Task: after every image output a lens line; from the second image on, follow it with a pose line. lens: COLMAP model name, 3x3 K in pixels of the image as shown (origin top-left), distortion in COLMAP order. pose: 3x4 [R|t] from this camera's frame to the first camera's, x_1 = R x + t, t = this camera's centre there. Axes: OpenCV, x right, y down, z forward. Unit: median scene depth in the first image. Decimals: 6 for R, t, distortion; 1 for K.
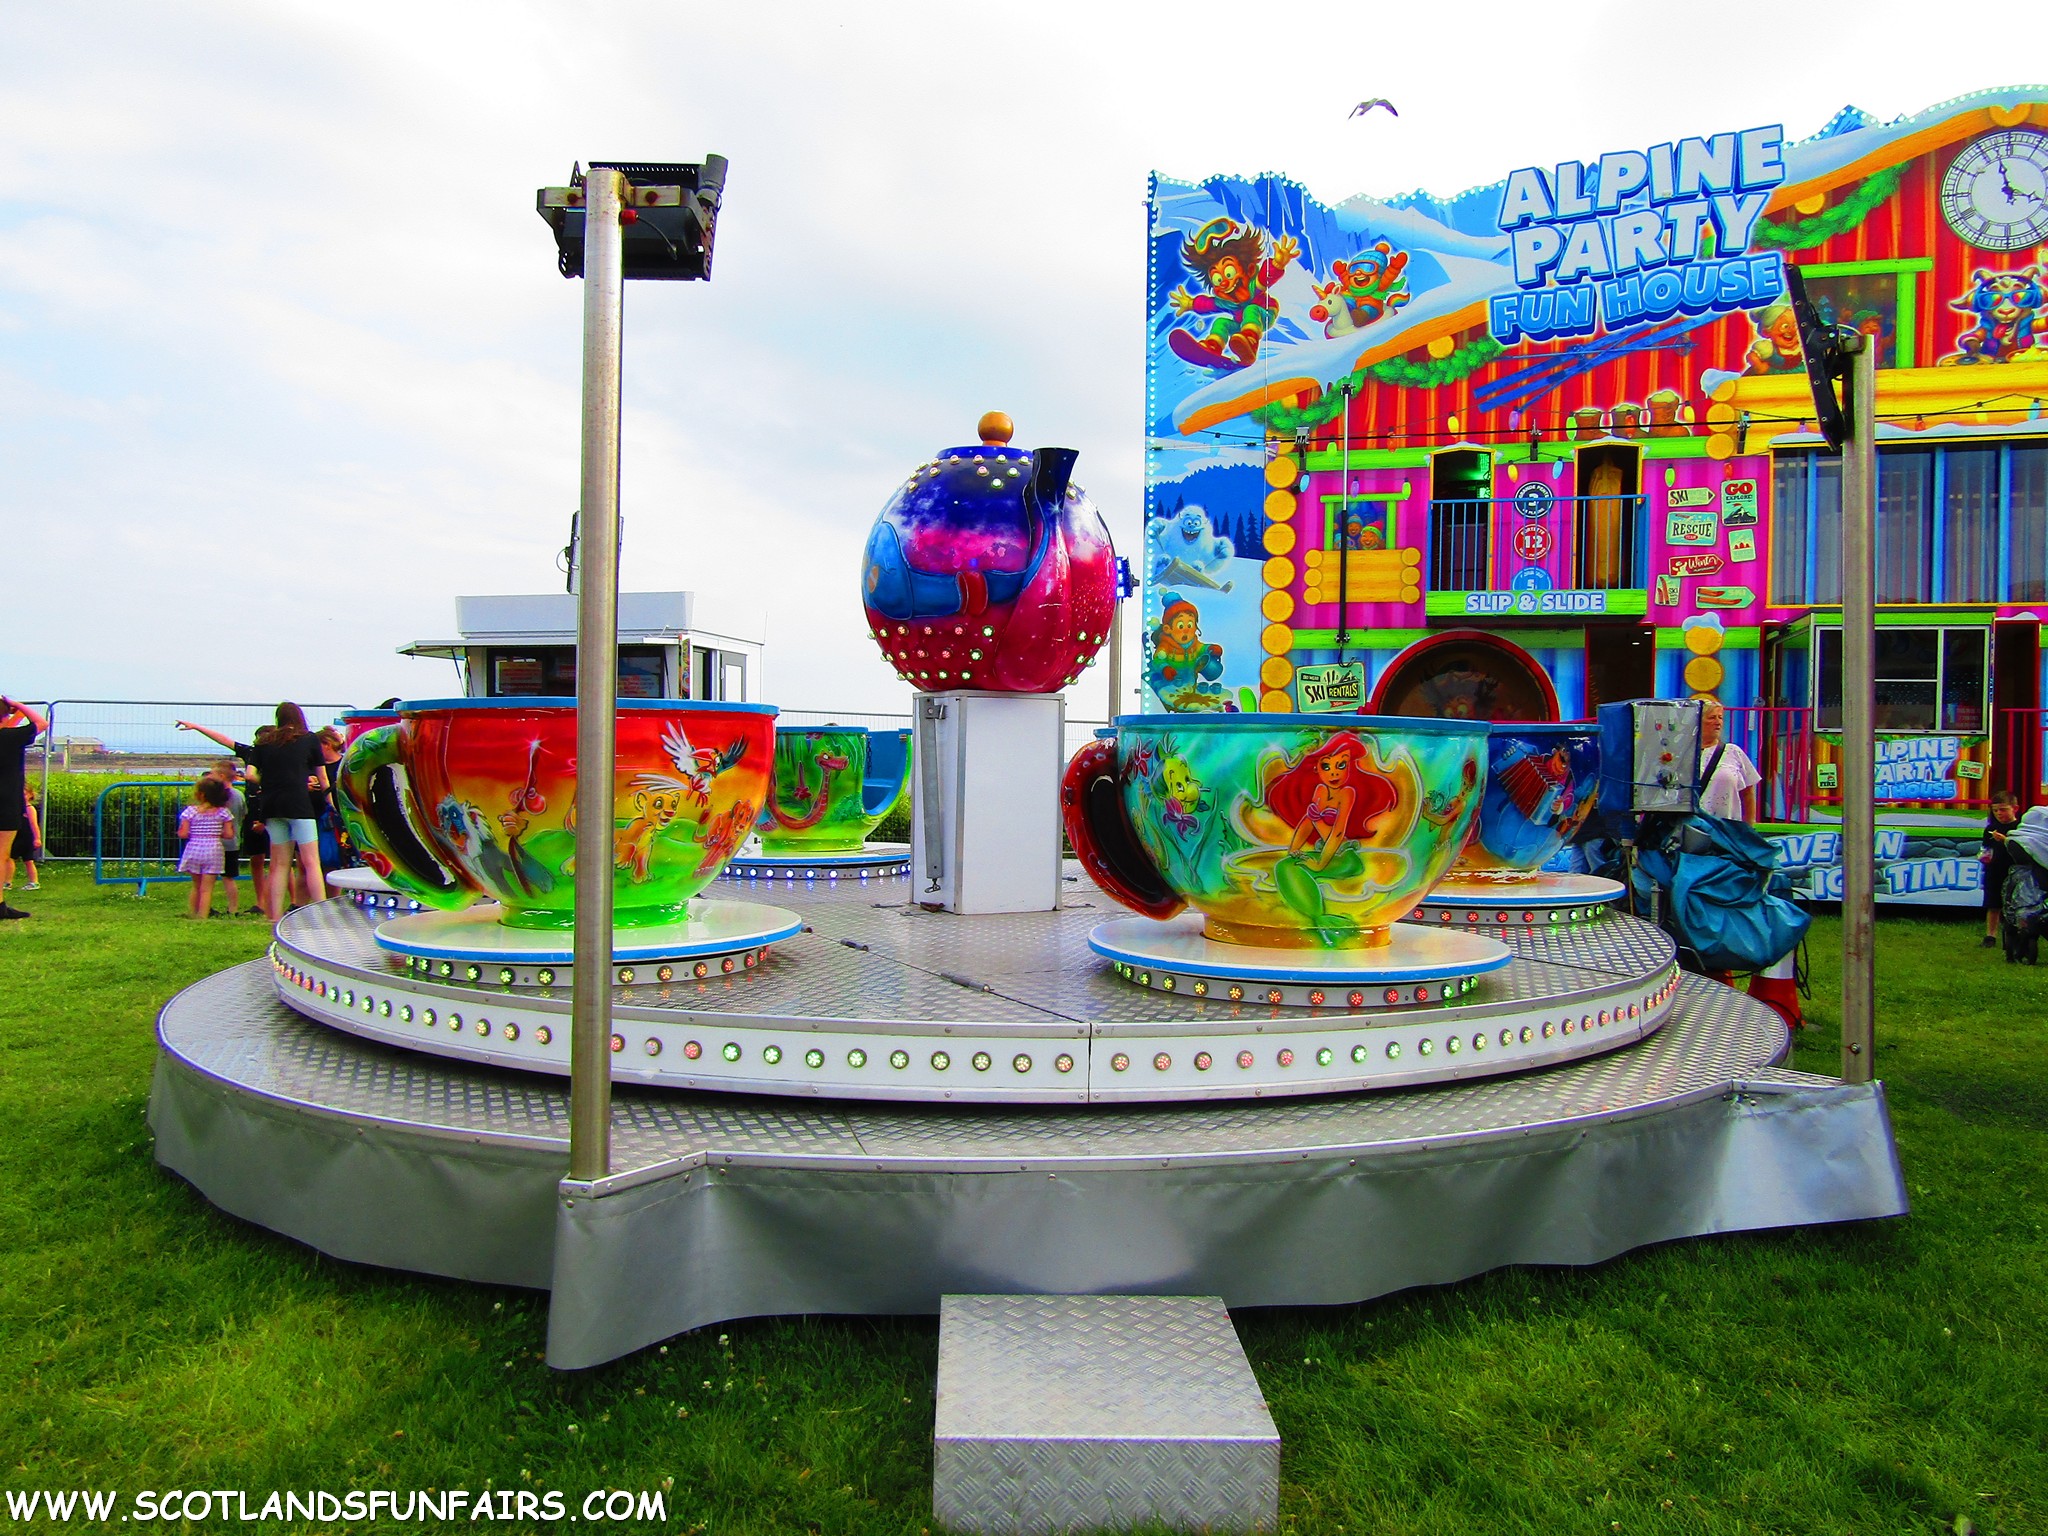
lens RADIAL K [[1445.3, 0, 1024.0], [0, 1445.3, 768.0], [0, 0, 1]] dist [-0.012164, 0.000648]
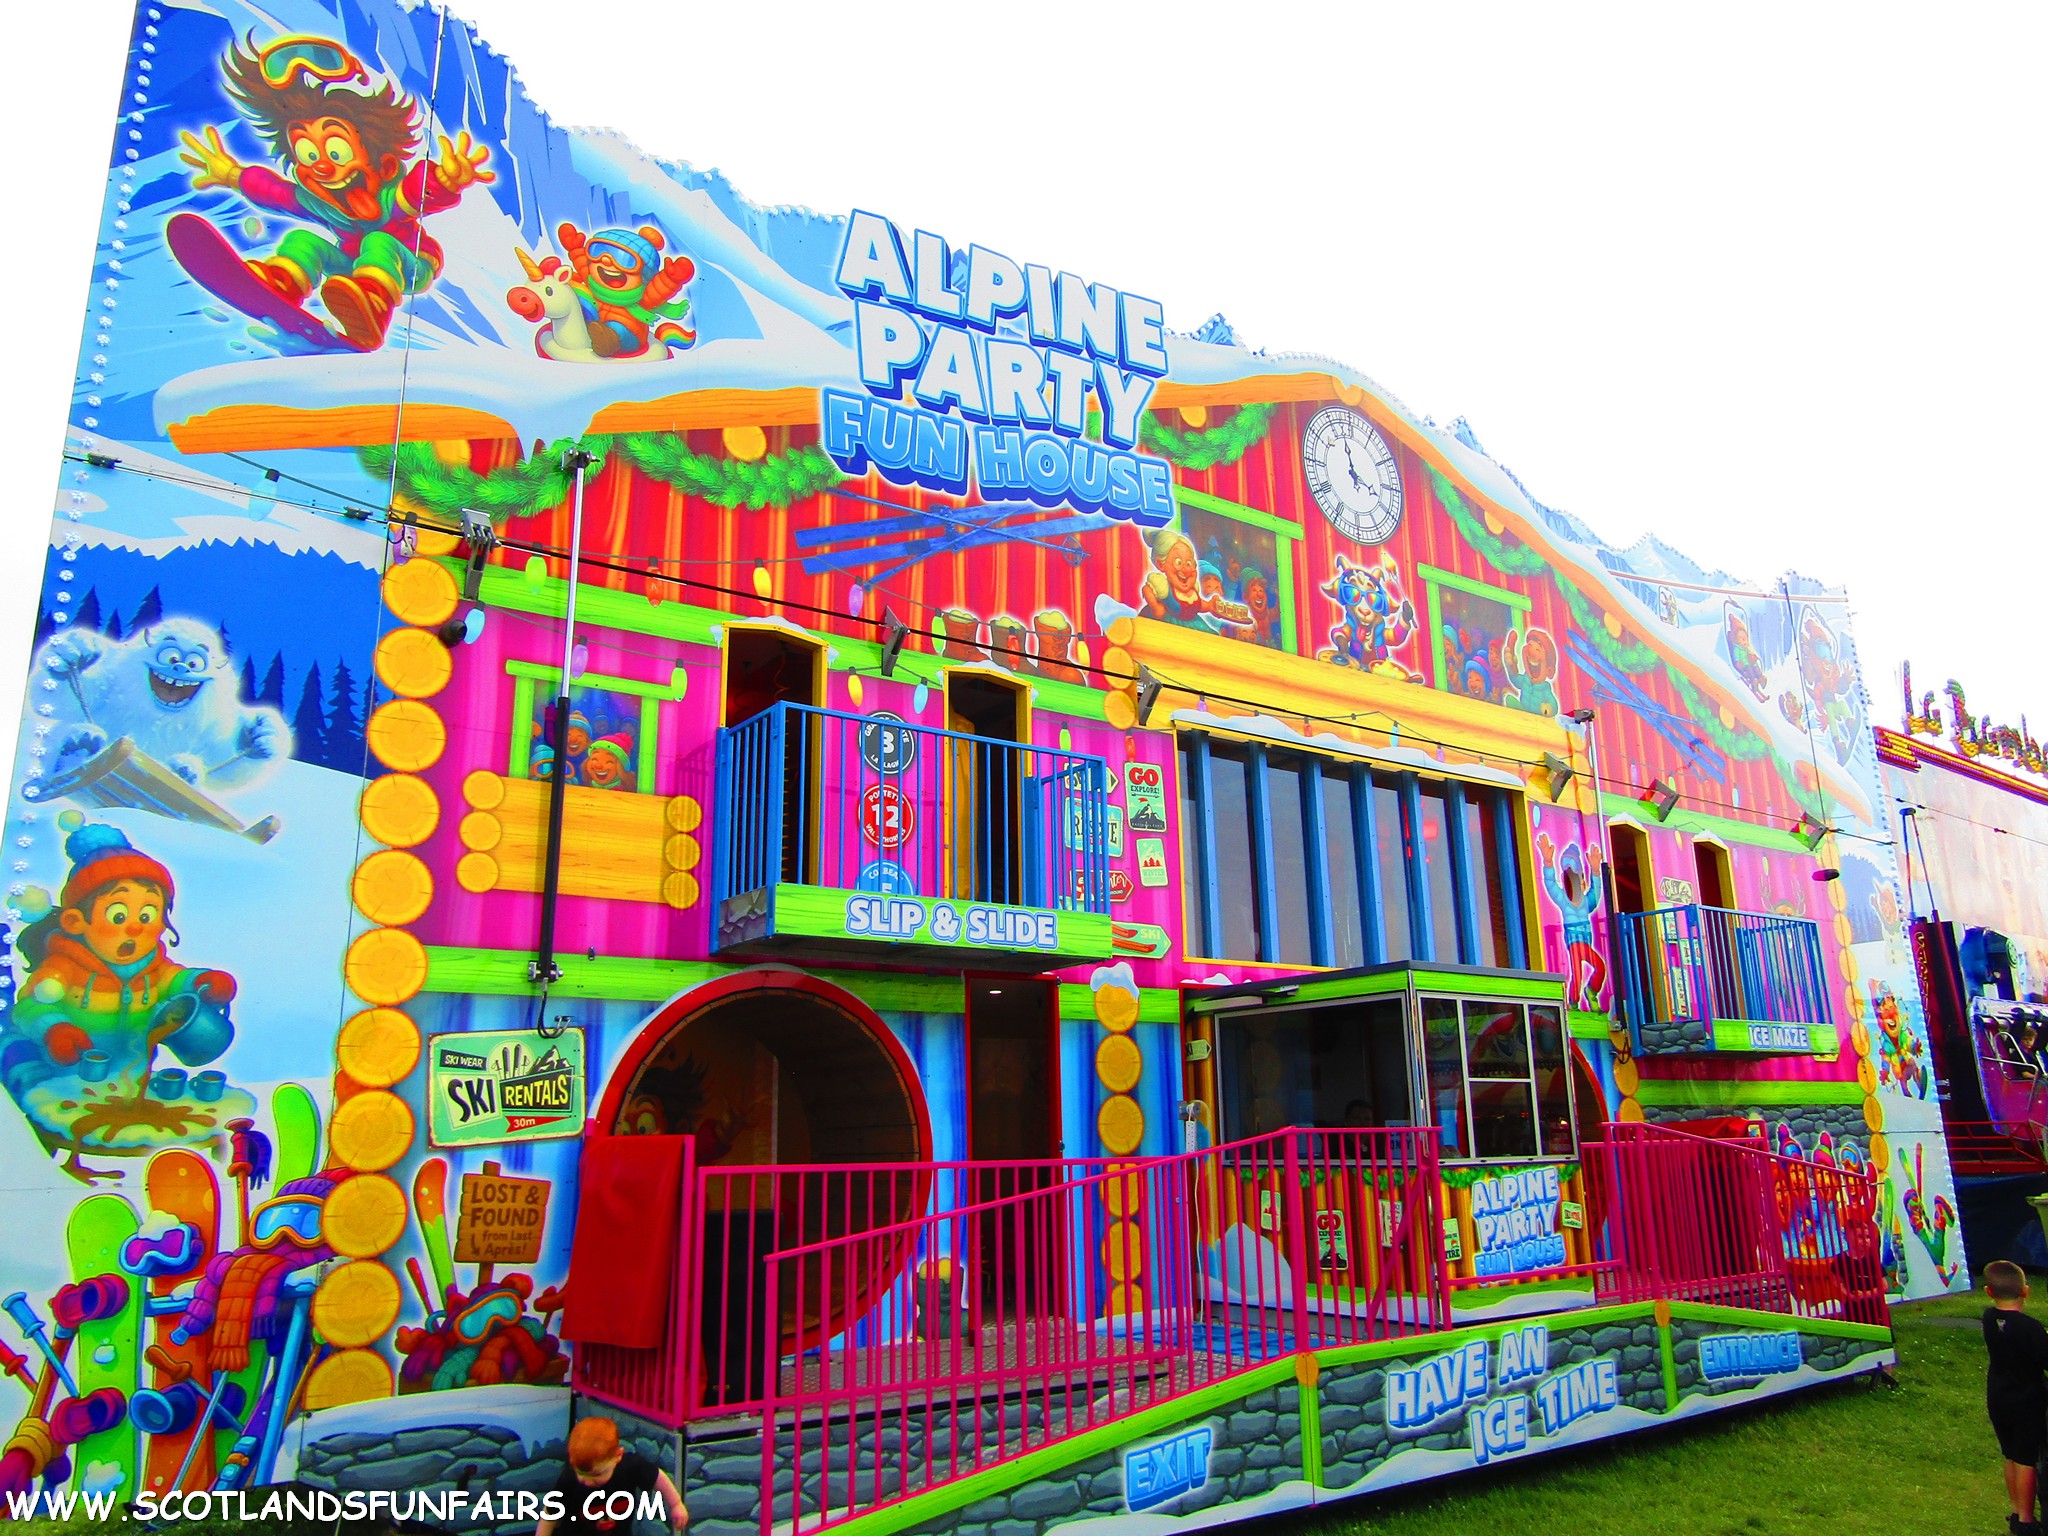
lens RADIAL K [[1445.3, 0, 1024.0], [0, 1445.3, 768.0], [0, 0, 1]] dist [-0.012164, 0.000648]
pose [[0.610913, 0.166566, 0.773977, -0.046385], [0.033575, 0.971287, -0.235530, -0.042146], [-0.790985, 0.169875, 0.587779, 0.625491]]
